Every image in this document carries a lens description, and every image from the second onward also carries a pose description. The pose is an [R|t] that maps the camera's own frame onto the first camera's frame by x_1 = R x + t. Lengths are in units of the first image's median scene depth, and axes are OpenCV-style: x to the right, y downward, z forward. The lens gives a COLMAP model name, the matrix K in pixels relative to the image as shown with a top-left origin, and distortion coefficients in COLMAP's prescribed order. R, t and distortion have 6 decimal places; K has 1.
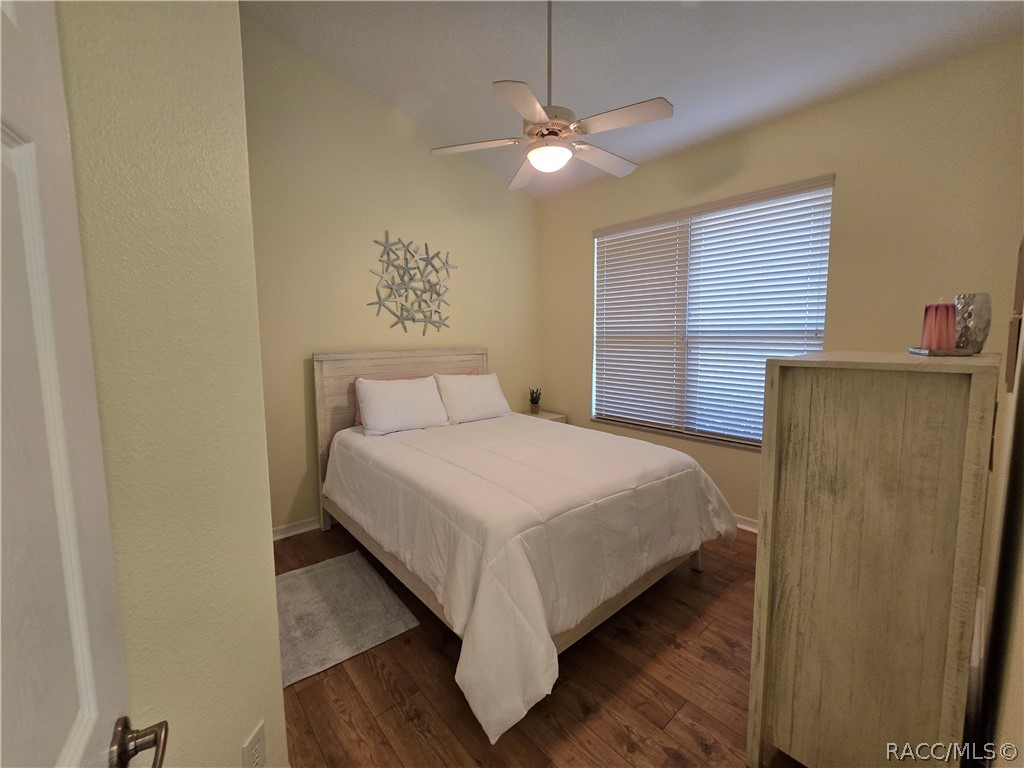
lens RADIAL K [[419.1, 0, 513.1], [0, 419.1, 378.8], [0, 0, 1]] dist [0.002104, -0.001809]
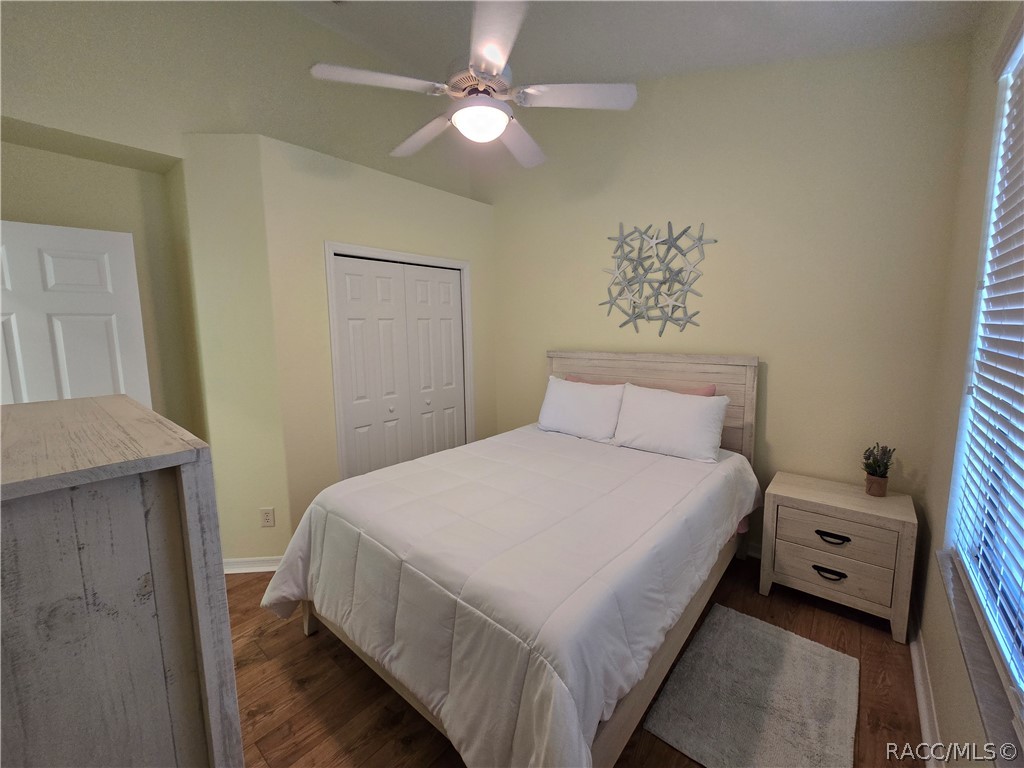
lens RADIAL K [[419.1, 0, 512.3], [0, 419.1, 378.8], [0, 0, 1]] dist [0.002104, -0.001809]
pose [[0.153550, 0.129006, -0.979684, 0.588513], [-0.089071, 0.989212, 0.116300, -0.094870], [0.984118, 0.069404, 0.163384, 0.610455]]
